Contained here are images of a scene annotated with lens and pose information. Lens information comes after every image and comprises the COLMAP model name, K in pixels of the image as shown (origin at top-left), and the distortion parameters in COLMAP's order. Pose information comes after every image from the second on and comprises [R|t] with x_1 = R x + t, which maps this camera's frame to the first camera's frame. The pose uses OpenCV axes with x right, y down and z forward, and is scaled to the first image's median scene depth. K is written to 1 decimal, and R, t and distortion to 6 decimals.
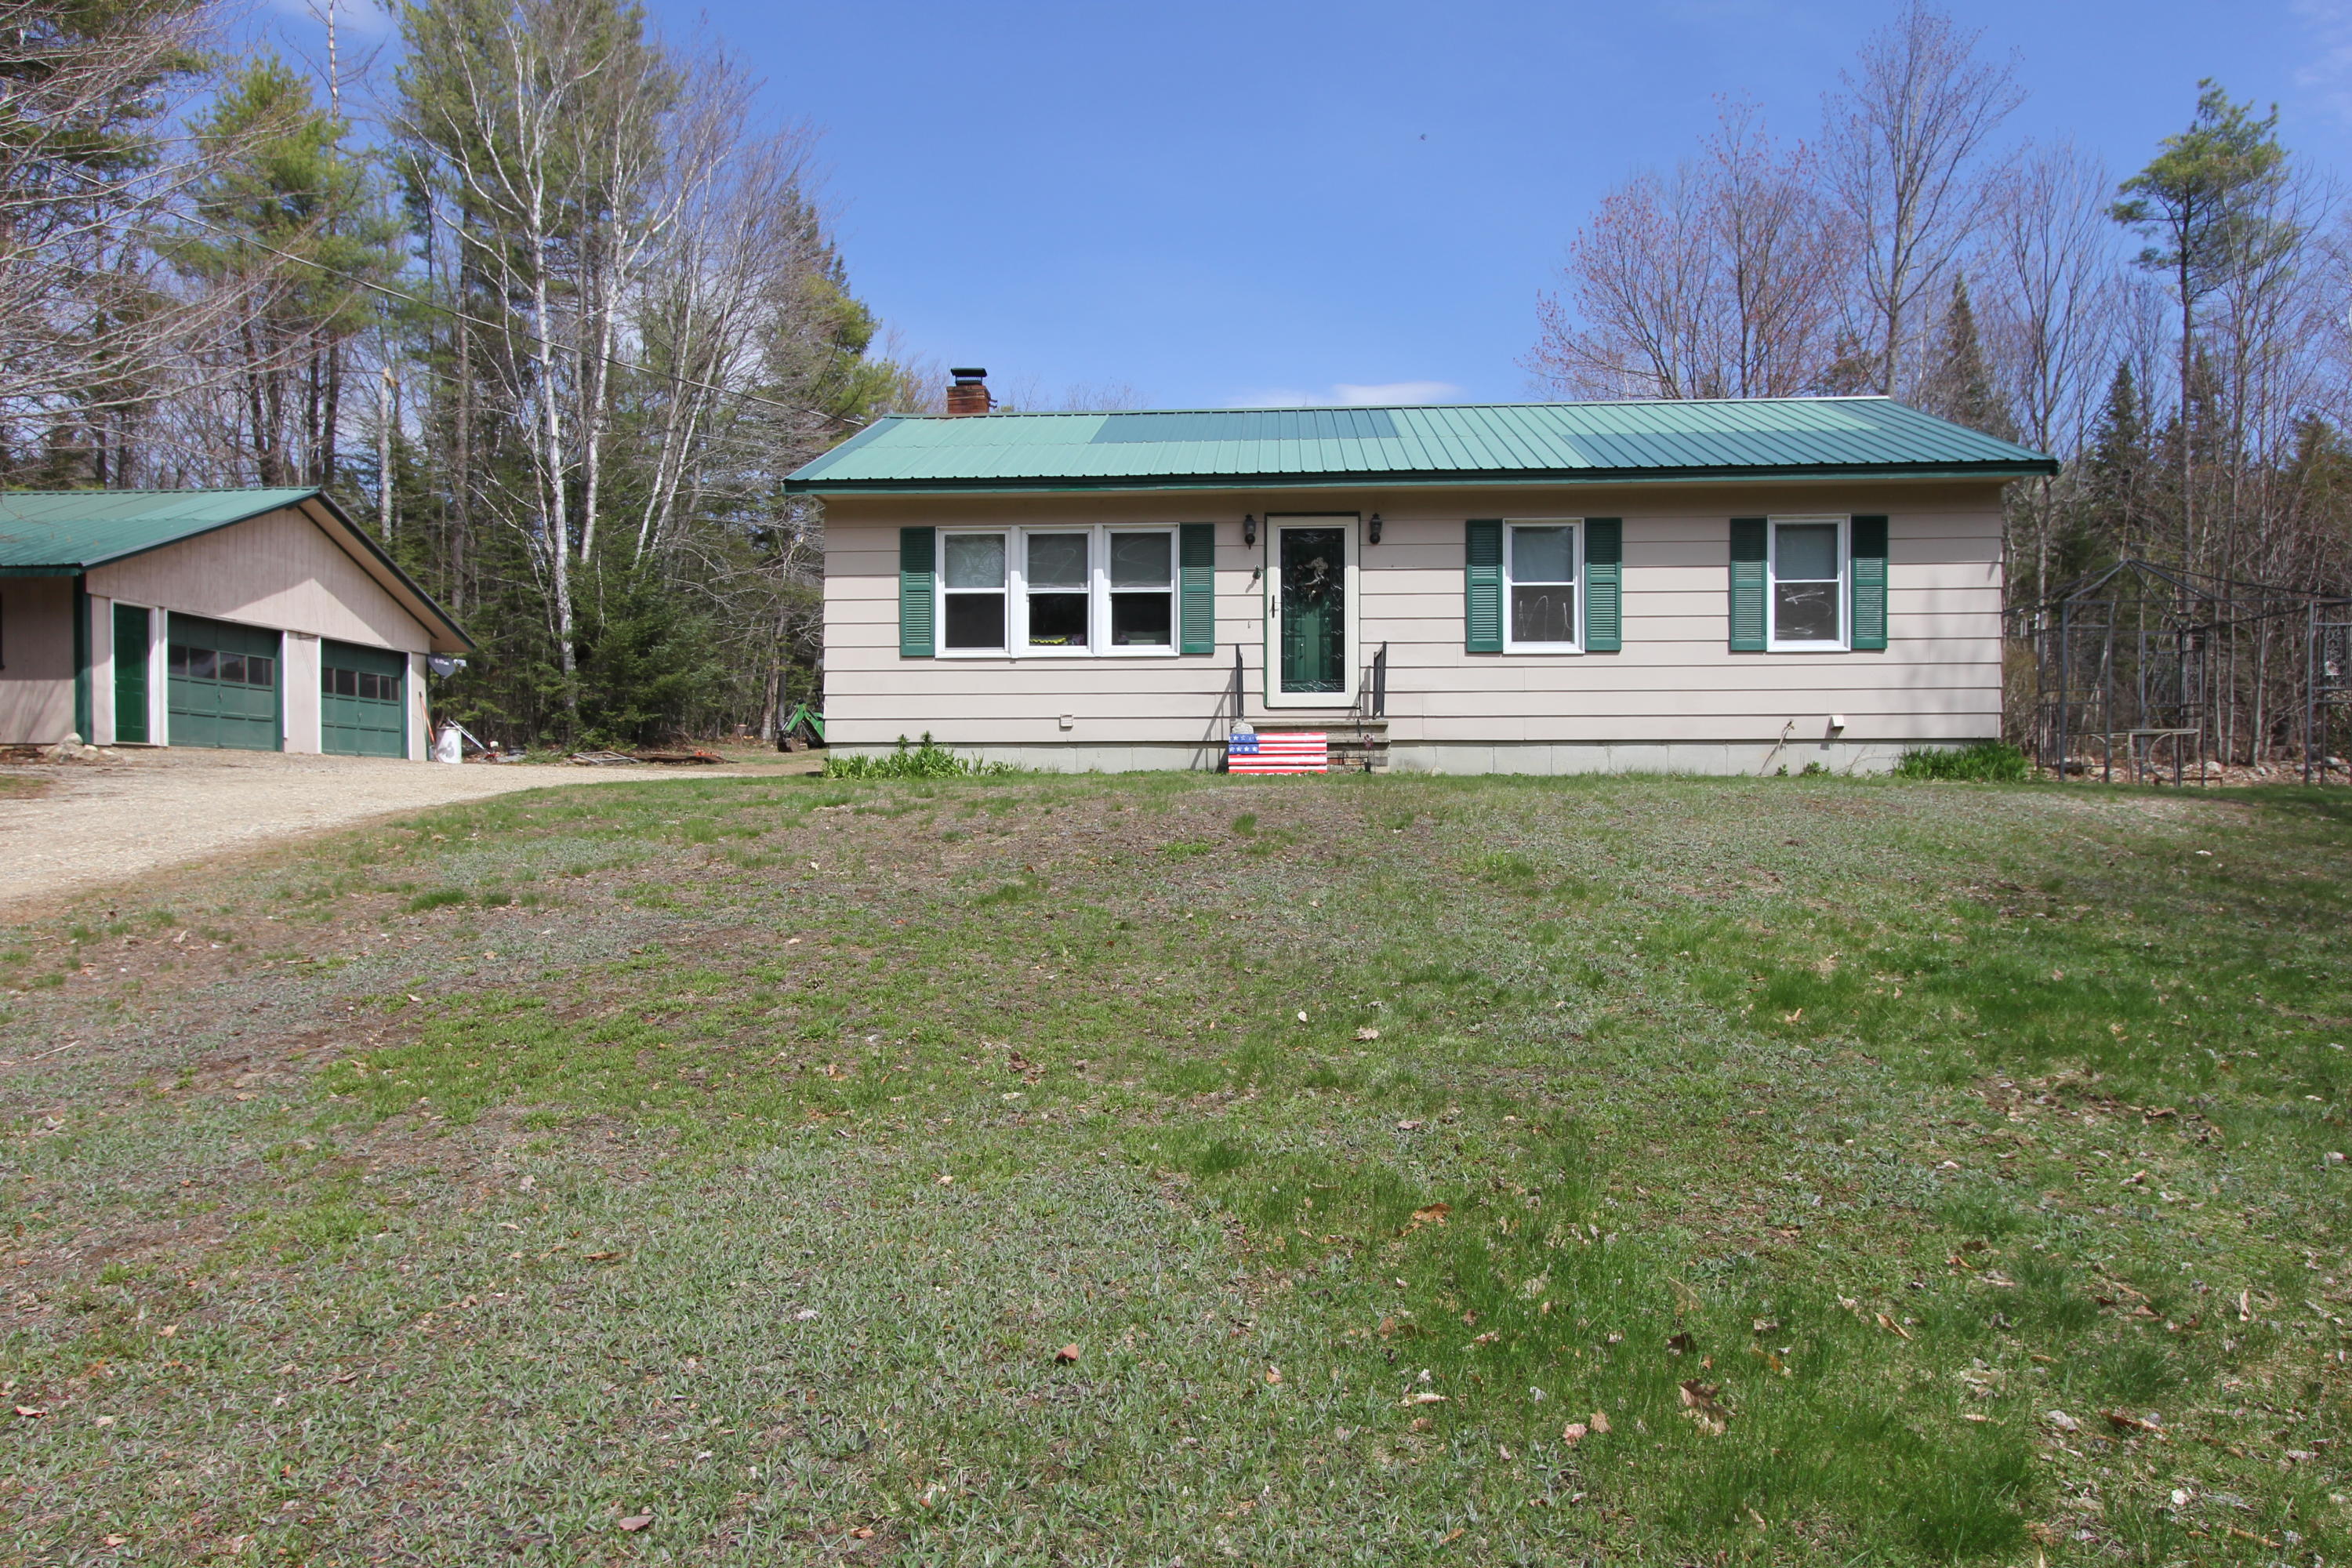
lens RADIAL K [[1524.8, 0, 1176.5], [0, 1524.8, 802.1], [0, 0, 1]] dist [-0.009884, 0.012322]
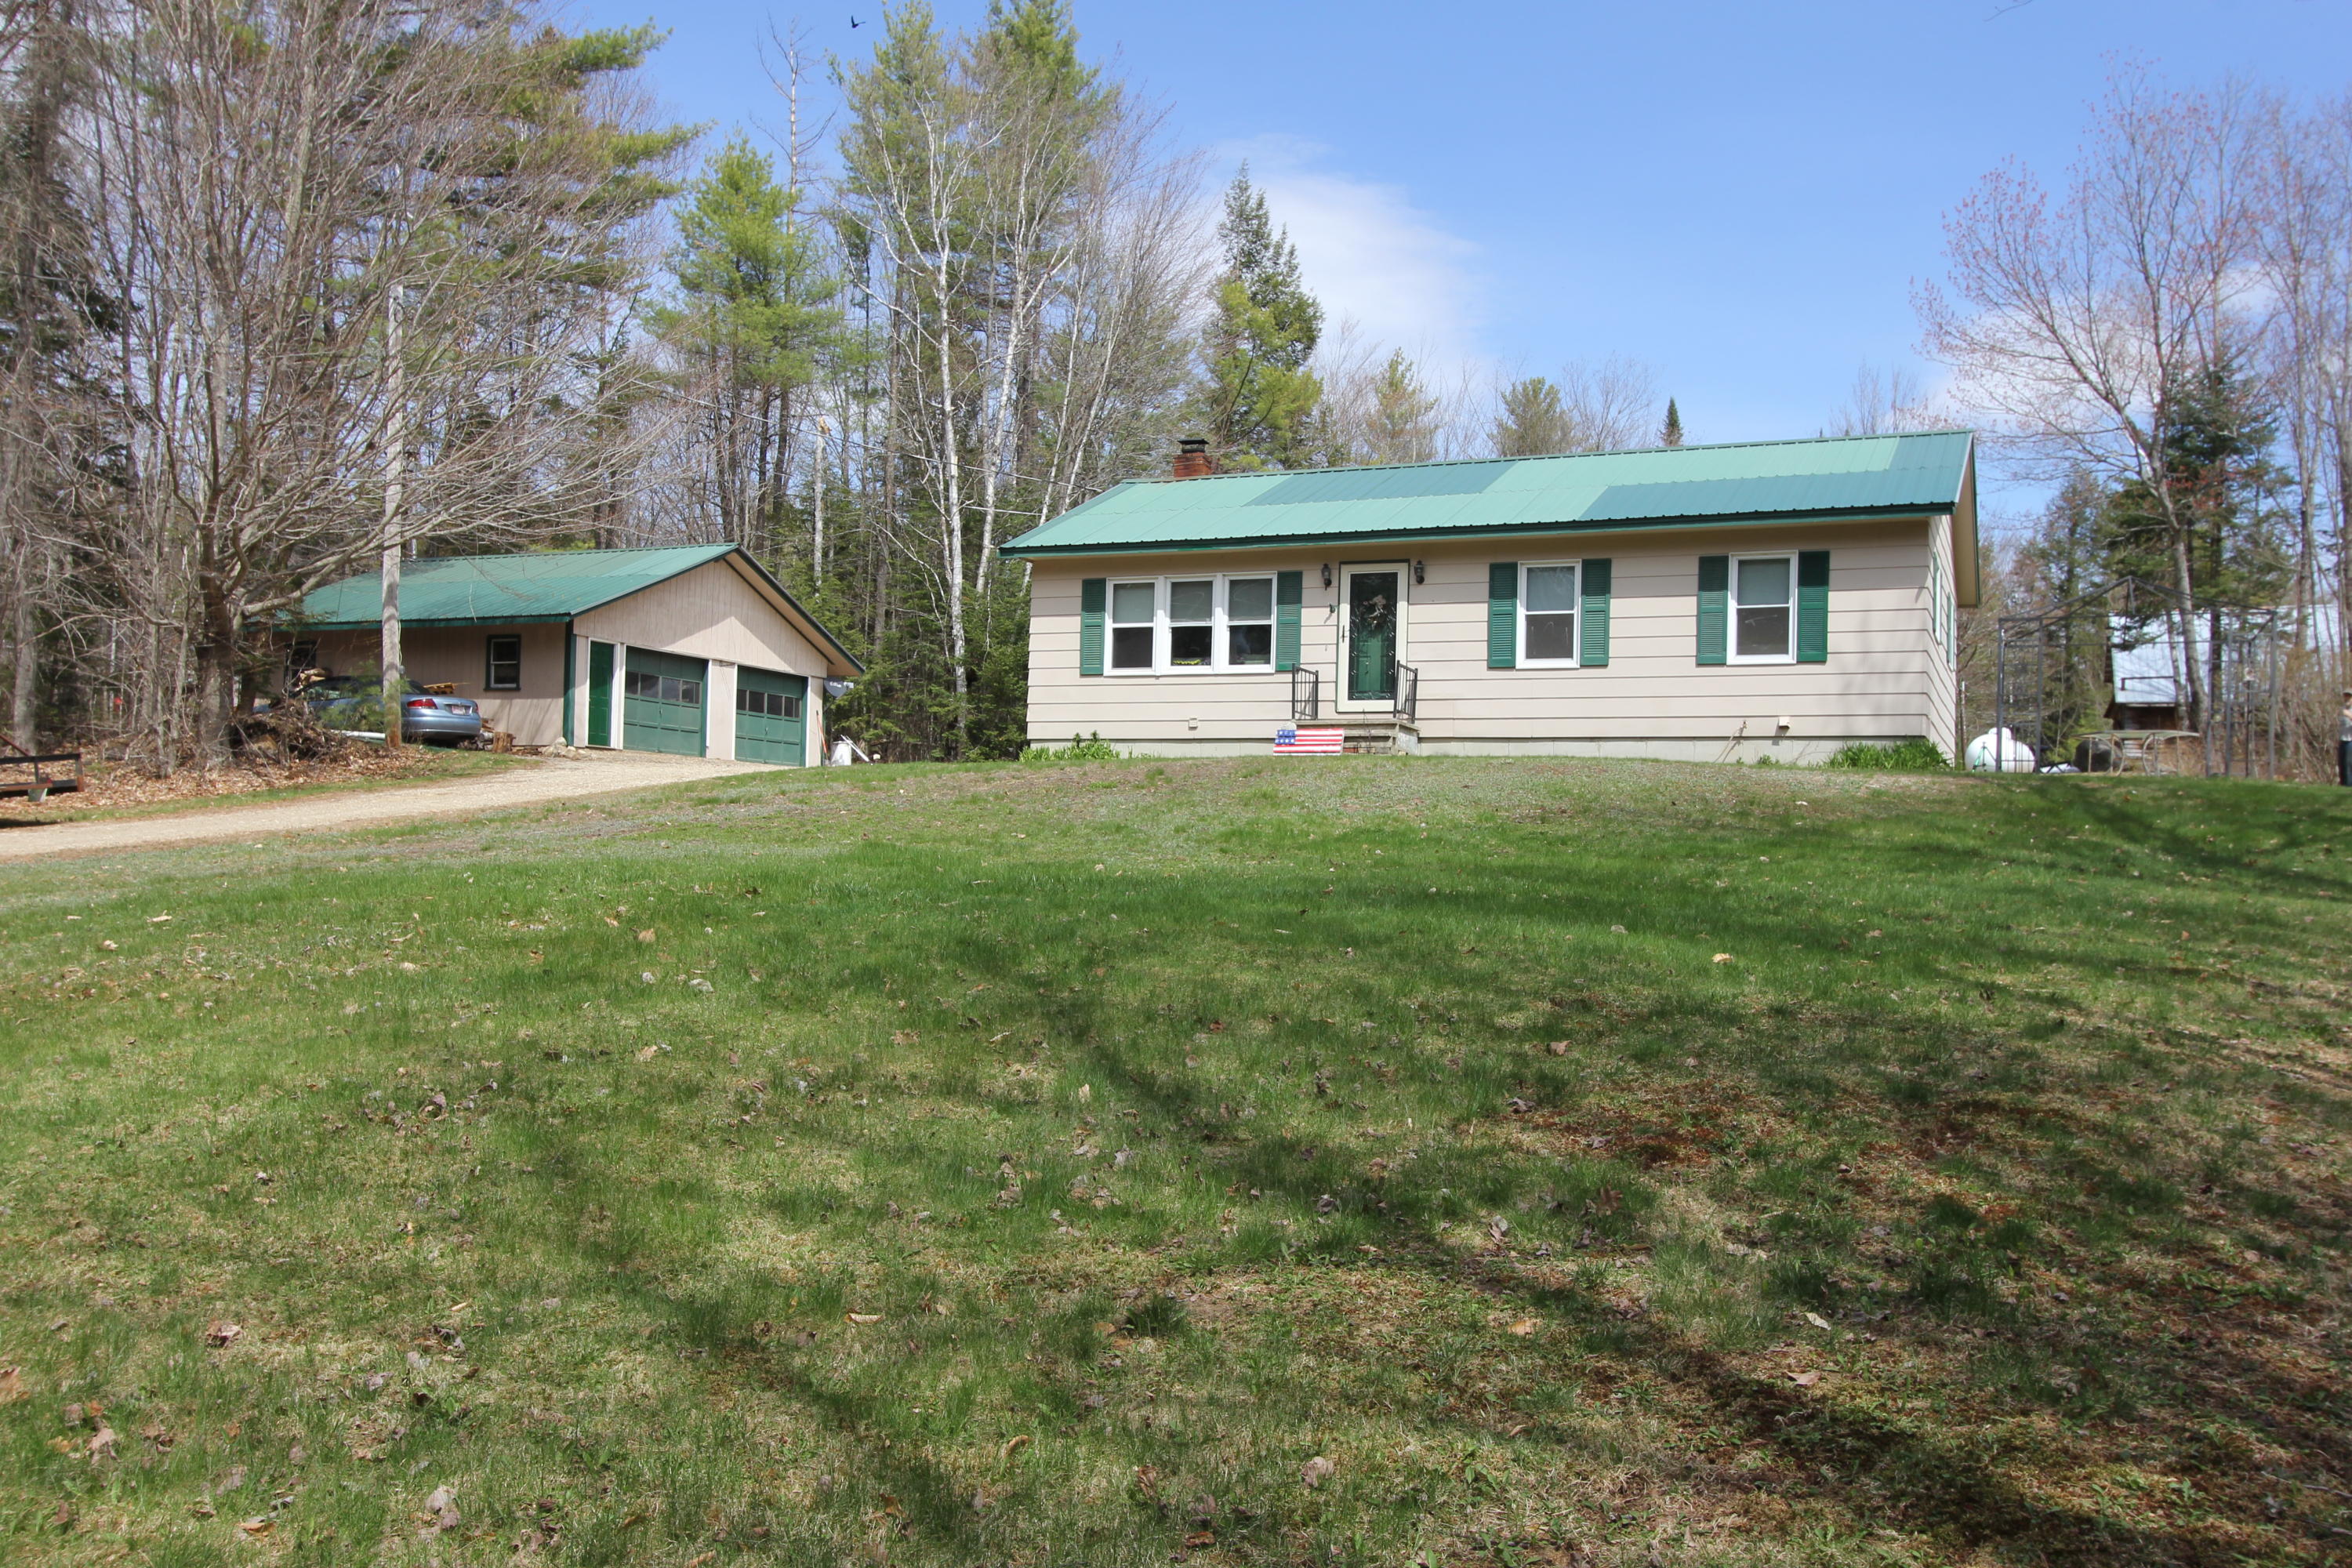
lens RADIAL K [[2084.3, 0, 1176.8], [0, 2084.3, 776.2], [0, 0, 1]] dist [0.013035, -0.000362]
pose [[0.940266, 0.008058, -0.340345, 0.523611], [-0.024974, 0.998659, -0.045353, 0.074339], [0.339523, 0.051144, 0.939206, -0.687870]]
